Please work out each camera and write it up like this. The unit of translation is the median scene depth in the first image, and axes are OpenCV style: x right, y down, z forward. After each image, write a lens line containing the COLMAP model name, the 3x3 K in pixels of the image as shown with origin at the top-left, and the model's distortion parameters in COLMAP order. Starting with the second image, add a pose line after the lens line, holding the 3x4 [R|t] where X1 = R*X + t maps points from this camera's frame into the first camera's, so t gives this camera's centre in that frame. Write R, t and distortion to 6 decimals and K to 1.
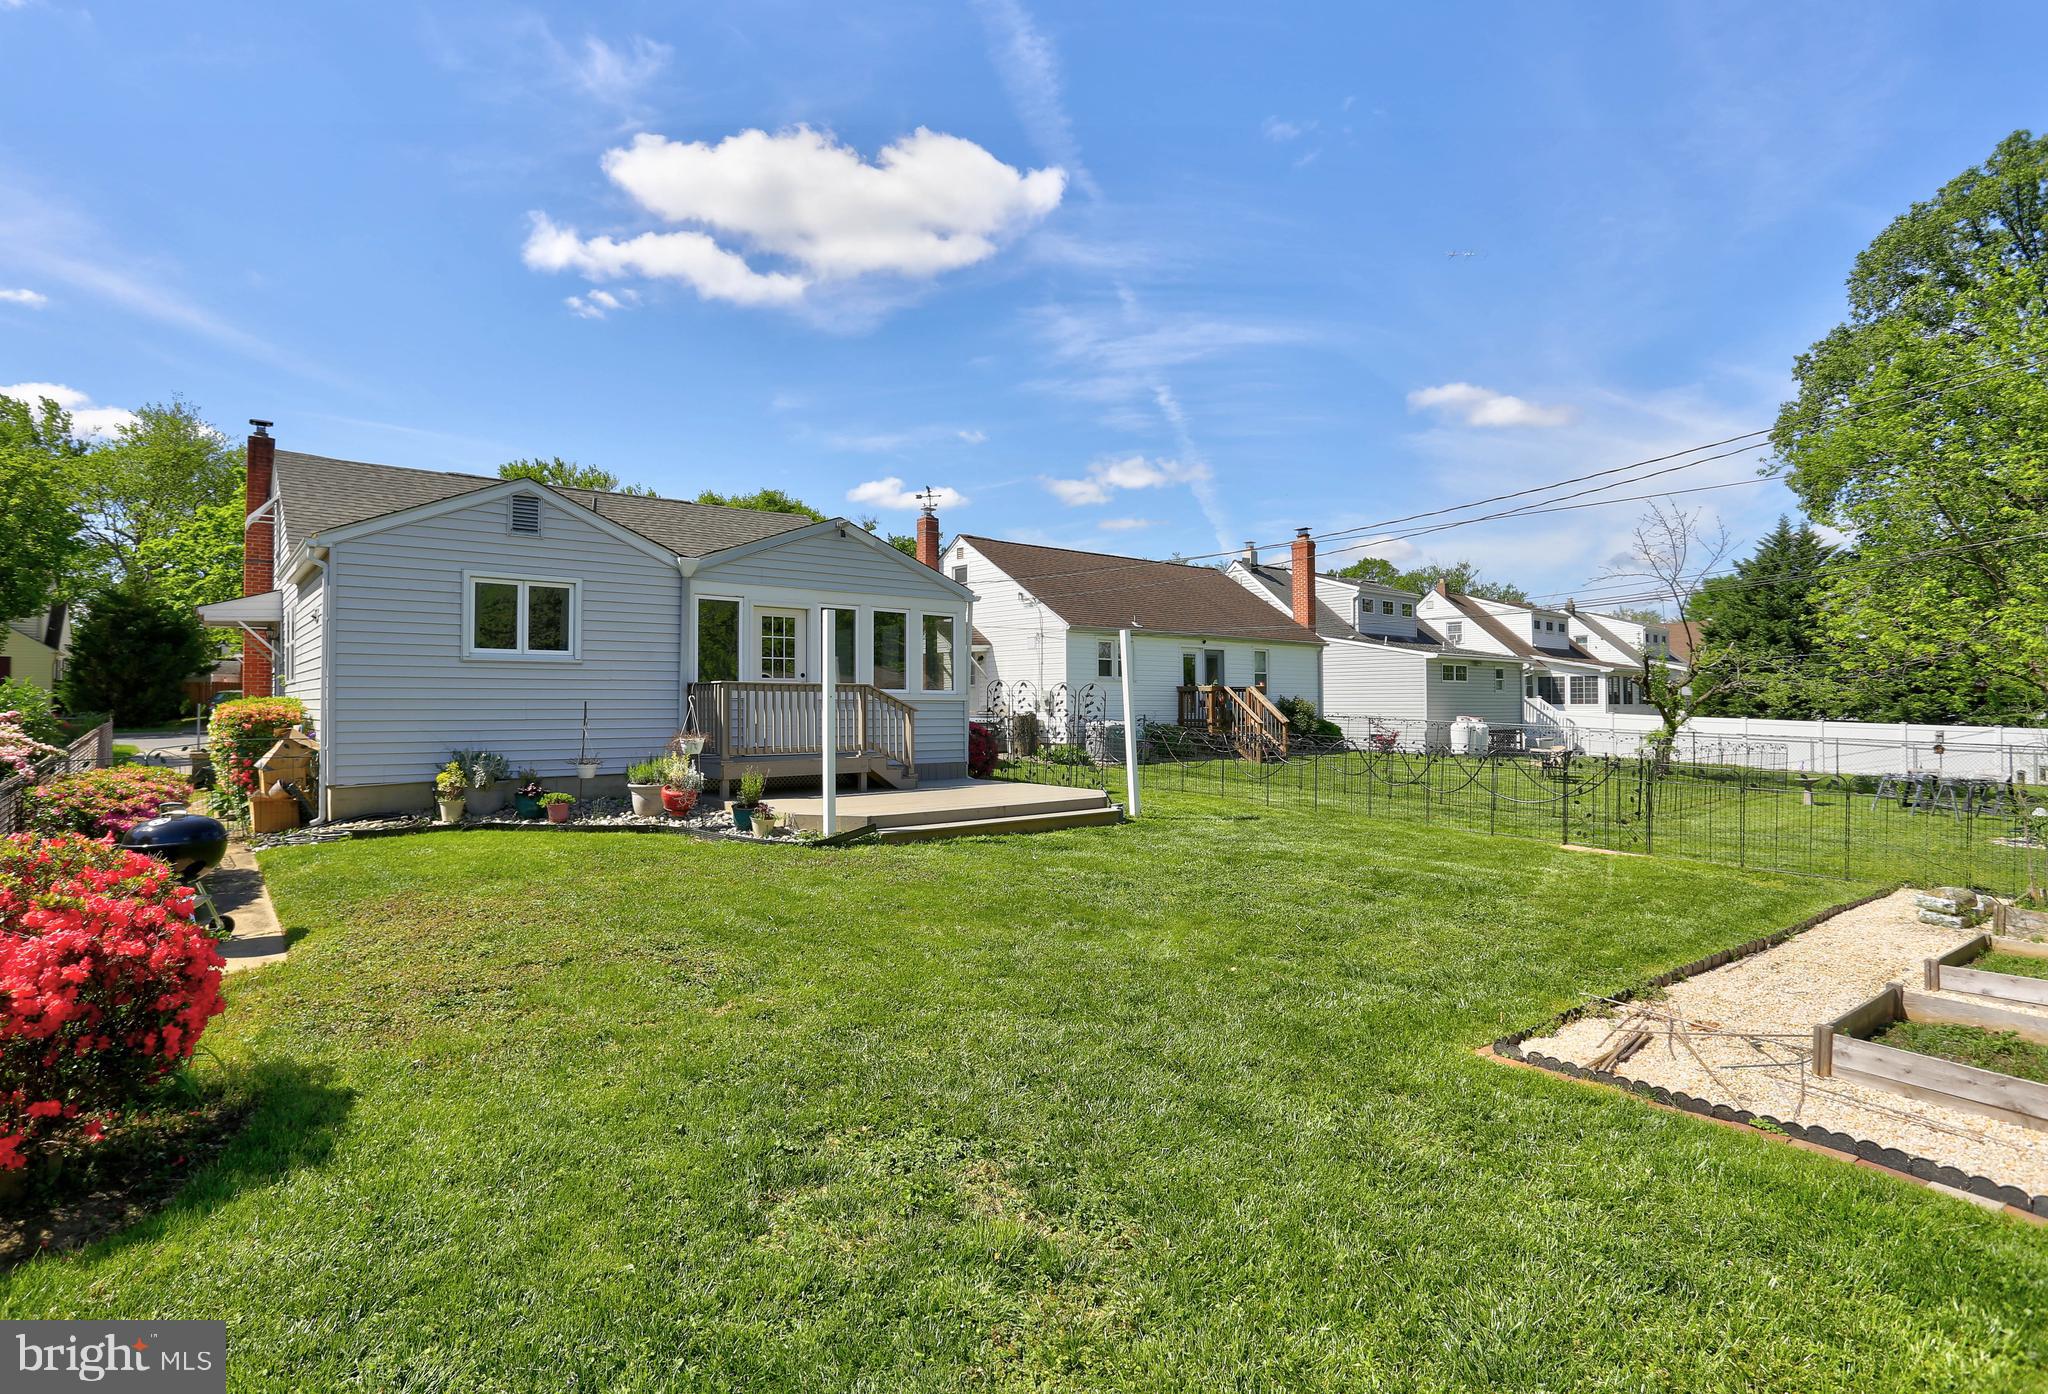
lens RADIAL K [[1064.4, 0, 1026.2], [0, 1064.4, 698.7], [0, 0, 1]] dist [-0.008276, -0.000494]
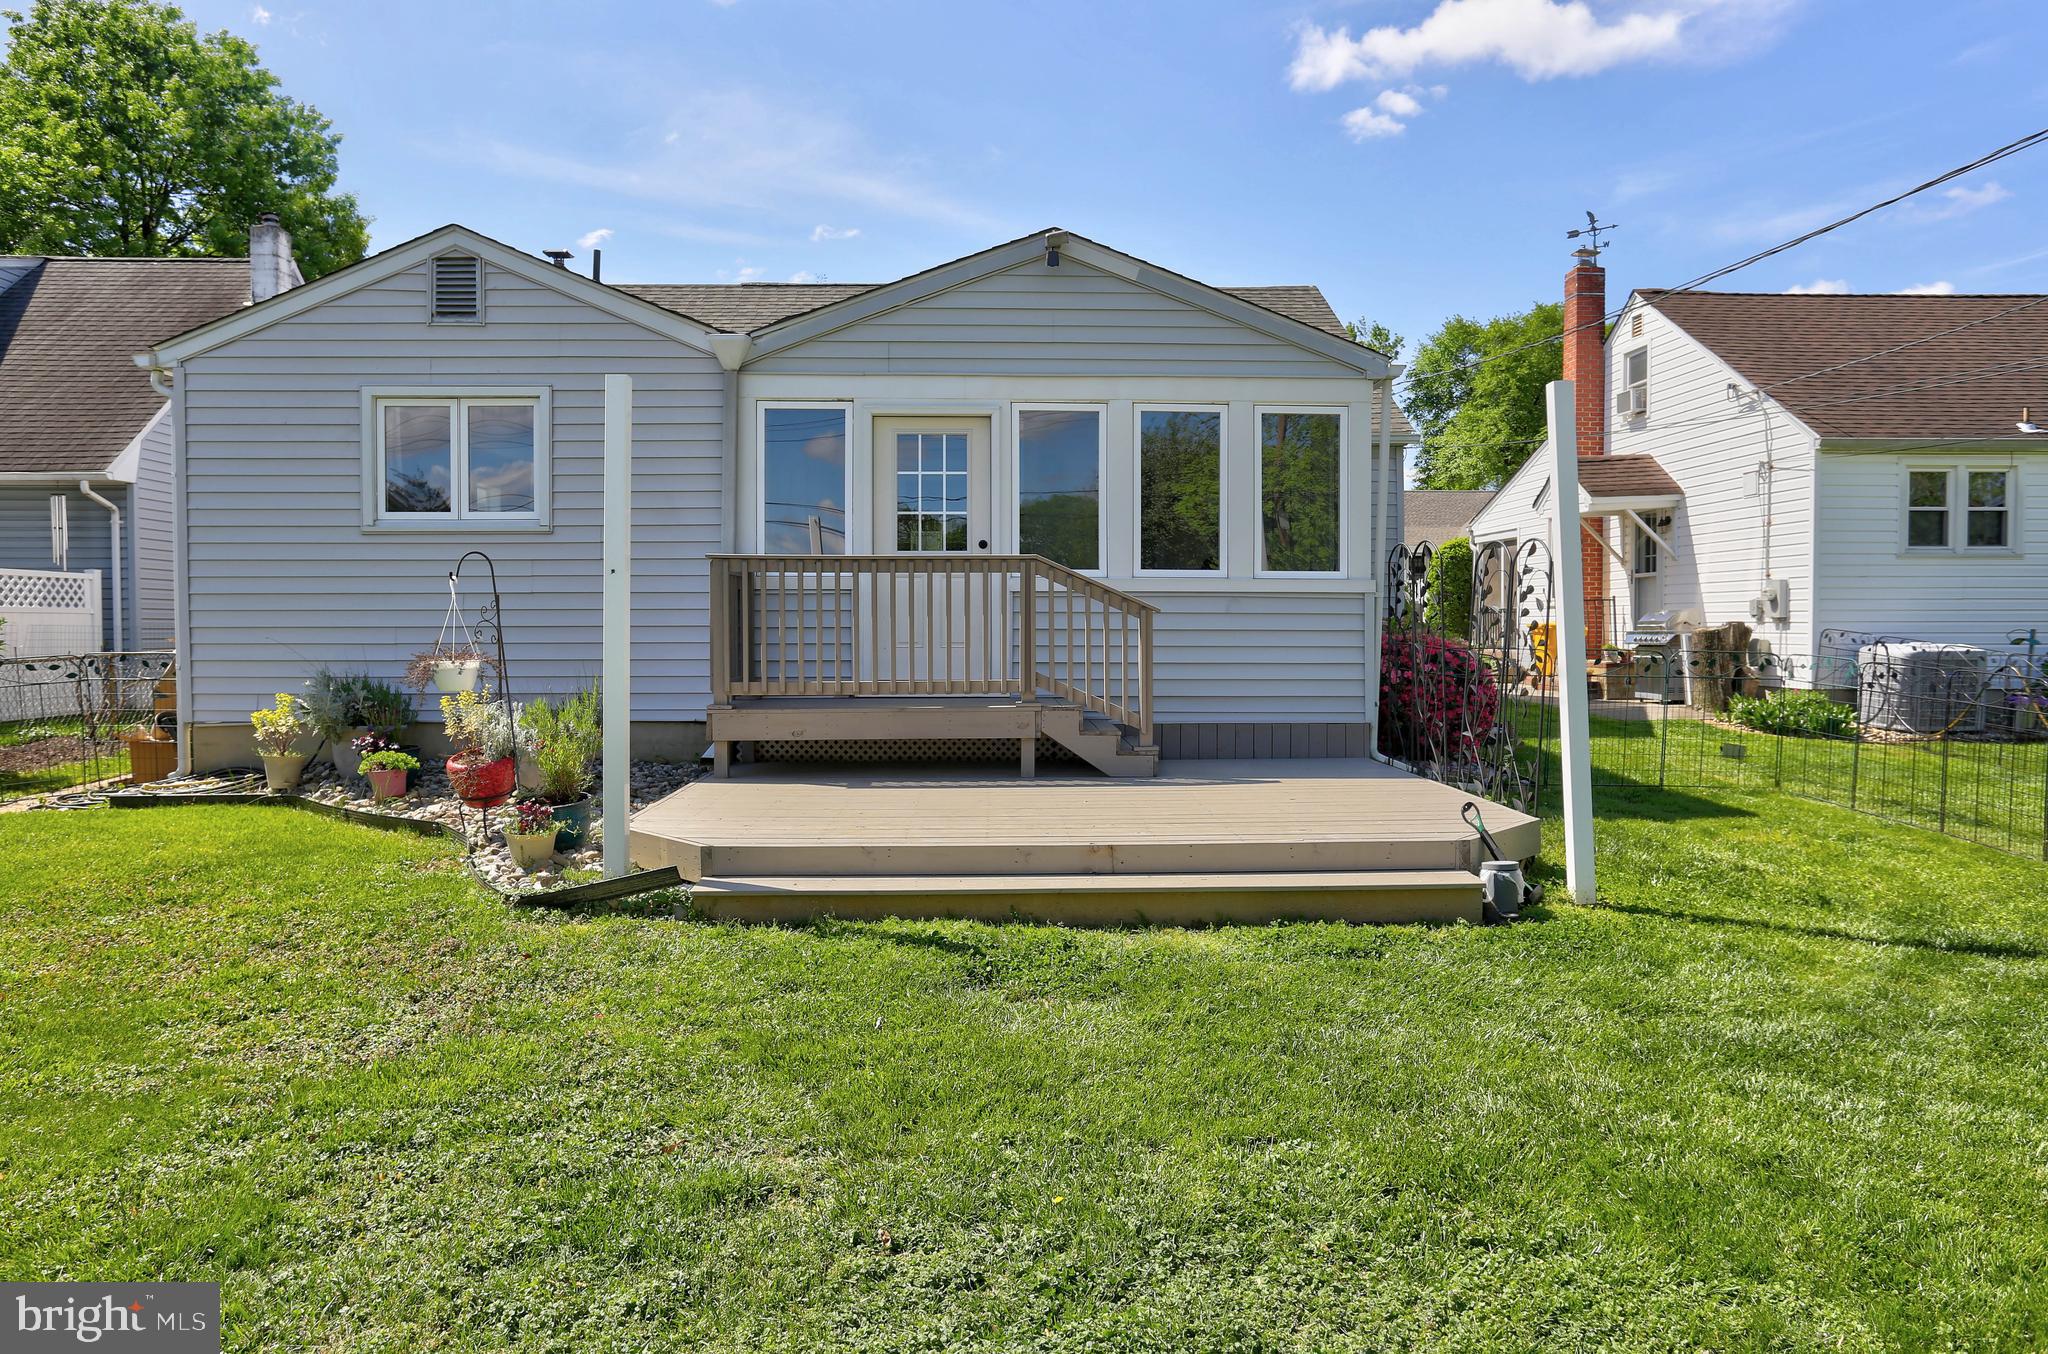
lens RADIAL K [[1314.9, 0, 1022.4], [0, 1314.9, 665.1], [0, 0, 1]] dist [-0.029329, -0.000976]
pose [[0.764251, 0.026946, -0.644356, 0.141865], [0.000000, 0.999127, 0.041782, 0.006717], [0.644919, -0.031932, 0.763584, 0.328473]]
